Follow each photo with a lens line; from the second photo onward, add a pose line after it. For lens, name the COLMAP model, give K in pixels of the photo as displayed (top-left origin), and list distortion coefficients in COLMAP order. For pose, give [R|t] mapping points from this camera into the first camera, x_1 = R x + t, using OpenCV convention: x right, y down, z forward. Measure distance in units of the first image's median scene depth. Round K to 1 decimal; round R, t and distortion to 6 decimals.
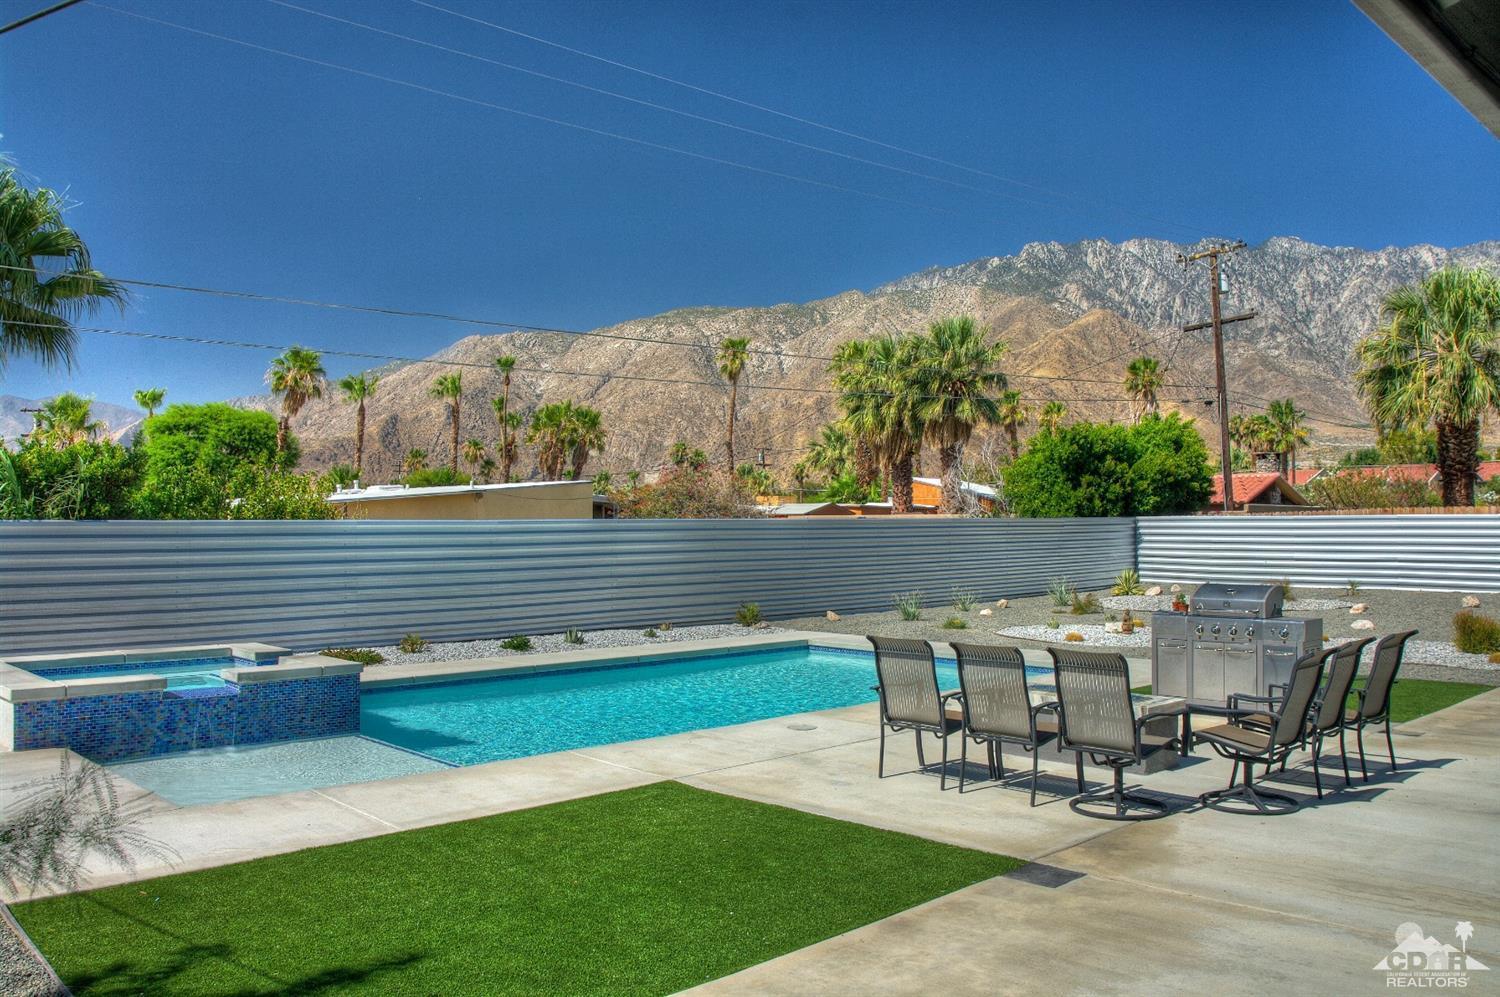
lens RADIAL K [[1177.0, 0, 748.5], [0, 1177.0, 485.5], [0, 0, 1]] dist [-0.064597, 0.025165]
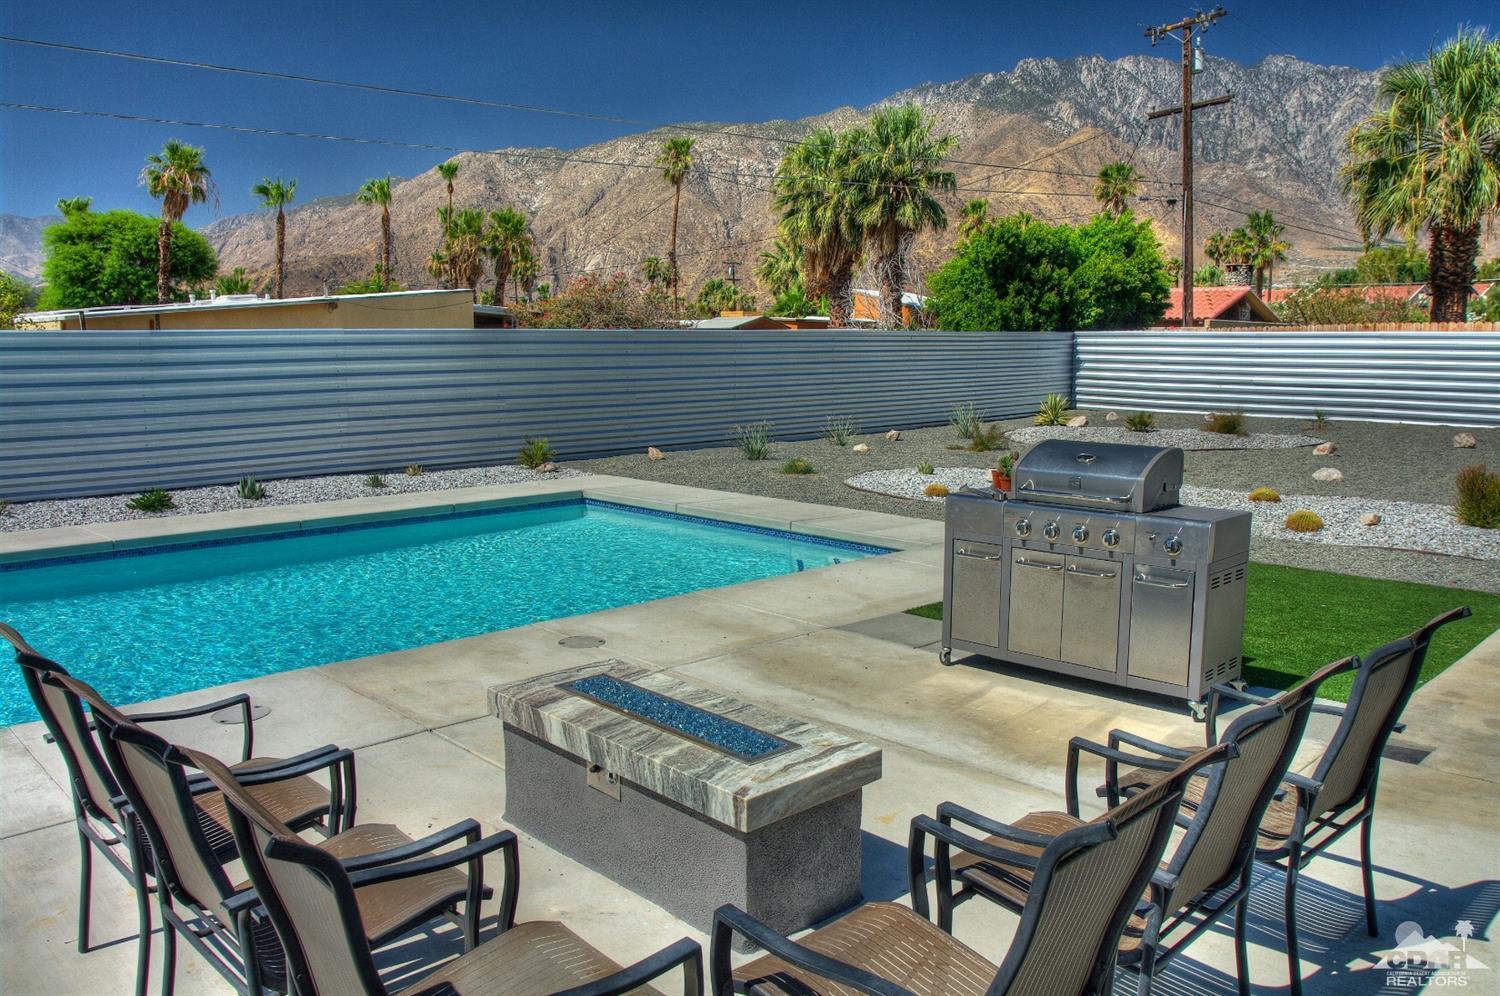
lens RADIAL K [[1134.7, 0, 750.6], [0, 1134.7, 489.0], [0, 0, 1]] dist [-0.067771, 0.034504]
pose [[0.999966, 0.002248, 0.007933, 0.046090], [-0.003504, 0.986770, 0.162090, 0.003922], [-0.007463, -0.162113, 0.986744, 0.087790]]
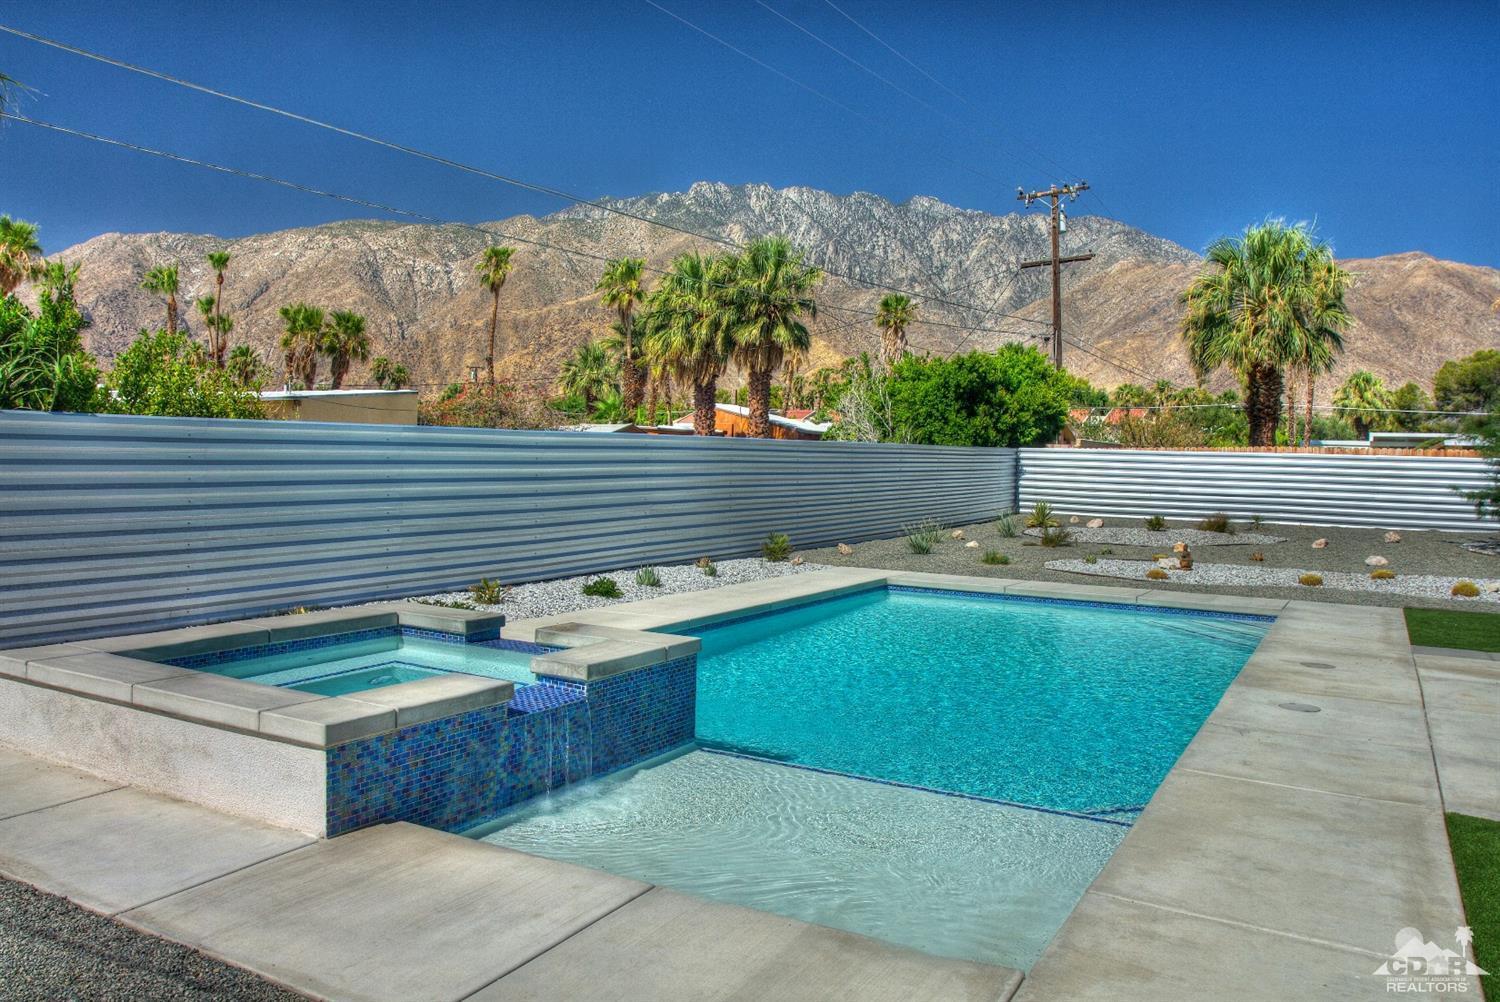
lens RADIAL K [[1134.7, 0, 744.1], [0, 1134.7, 512.6], [0, 0, 1]] dist [-0.067771, 0.034504]
pose [[0.959161, 0.010346, 0.282670, -0.088862], [-0.035587, 0.995804, 0.084309, 0.004556], [-0.280611, -0.090925, 0.955505, 0.068613]]
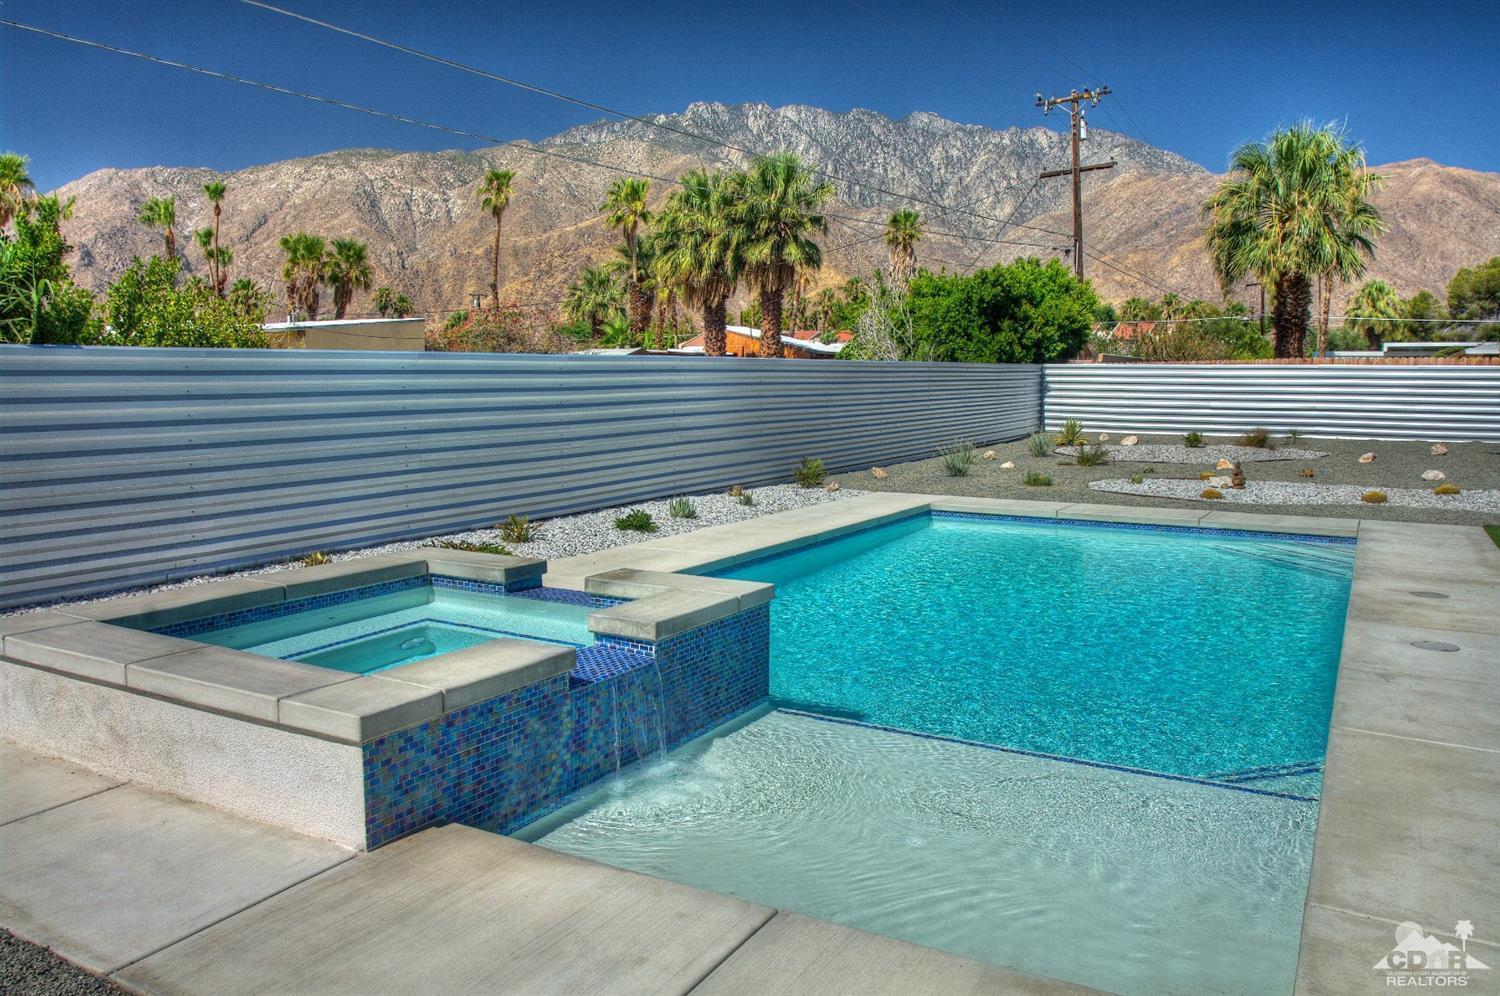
lens RADIAL K [[1134.7, 0, 741.3], [0, 1134.7, 470.0], [0, 0, 1]] dist [-0.067771, 0.034504]
pose [[0.960852, -0.018366, 0.276452, -0.091127], [-0.014108, 0.993263, 0.115020, 0.005281], [-0.276702, -0.114418, 0.954120, 0.083964]]
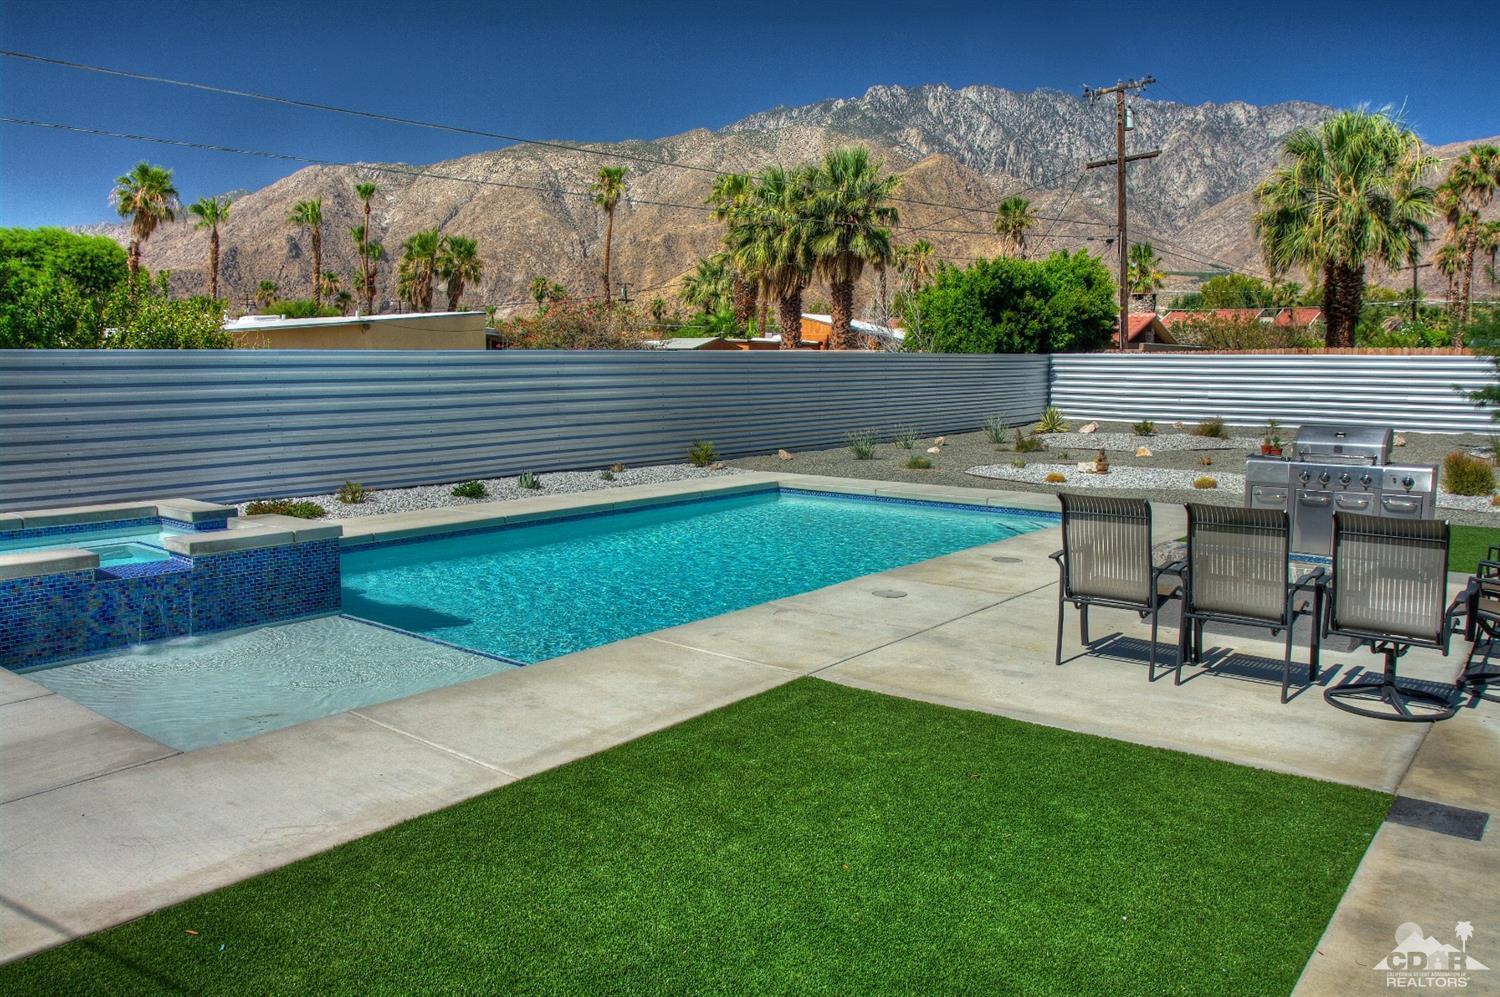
lens RADIAL K [[1134.7, 0, 746.9], [0, 1134.7, 480.3], [0, 0, 1]] dist [-0.067771, 0.034504]
pose [[0.991453, -0.007984, 0.130216, -0.027856], [-0.010094, 0.990439, 0.137582, 0.002088], [-0.130070, -0.137721, 0.981894, 0.036894]]
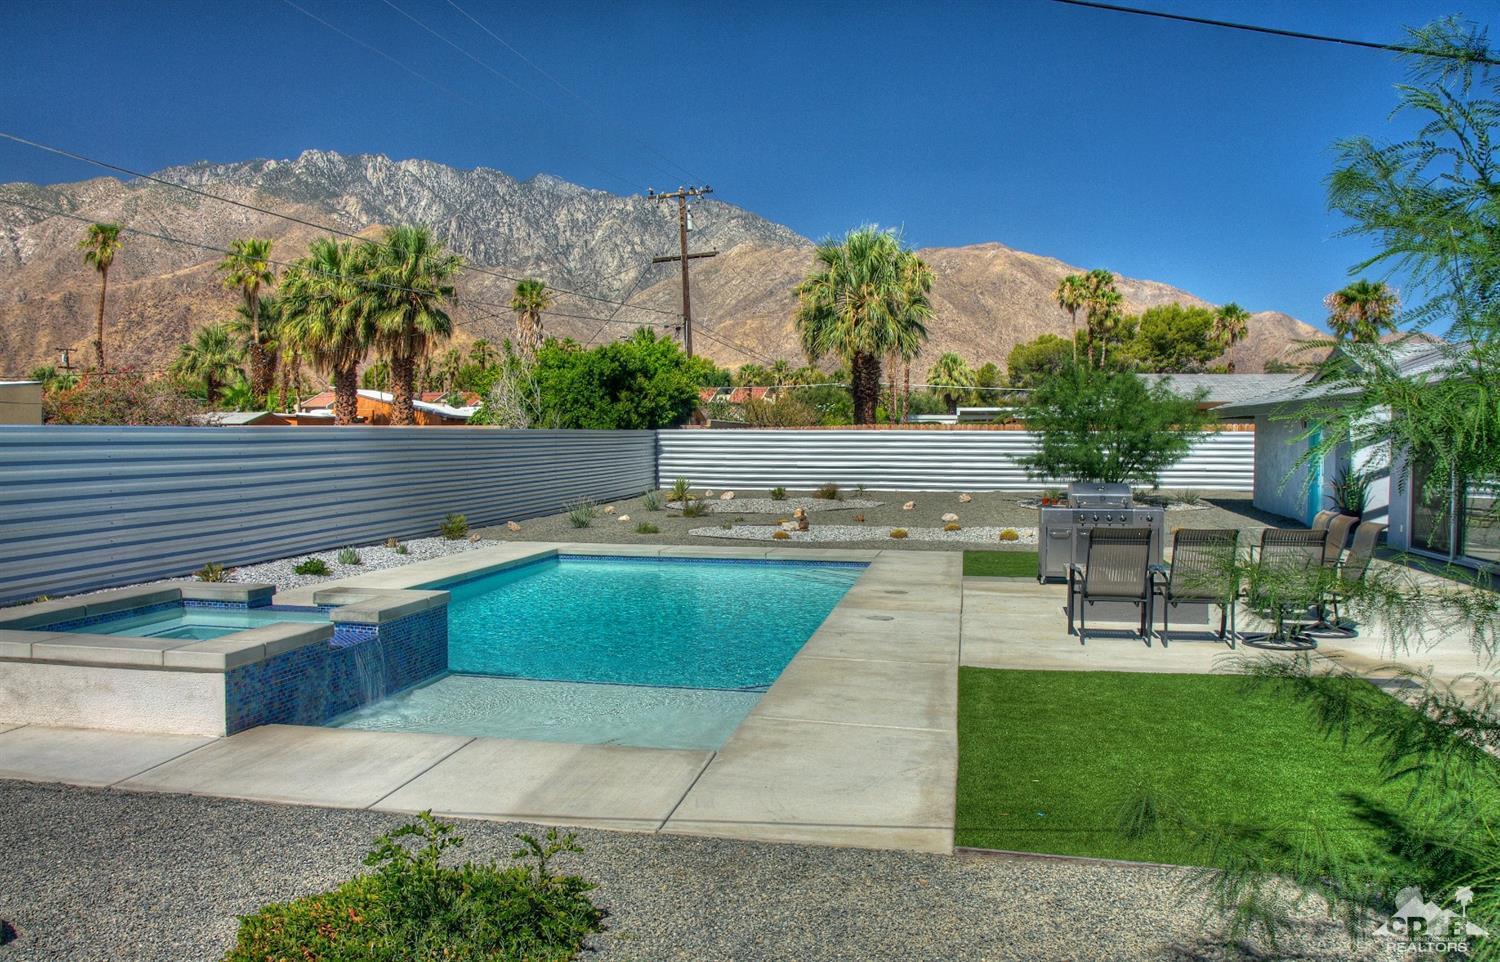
lens RADIAL K [[1141.2, 0, 737.8], [0, 1141.2, 484.3], [0, 0, 1]] dist [-0.069458, 0.035266]
pose [[0.824398, -0.017932, 0.565727, -0.114191], [-0.024766, 0.997398, 0.067704, 0.001848], [-0.565469, -0.069825, 0.821809, 0.034143]]
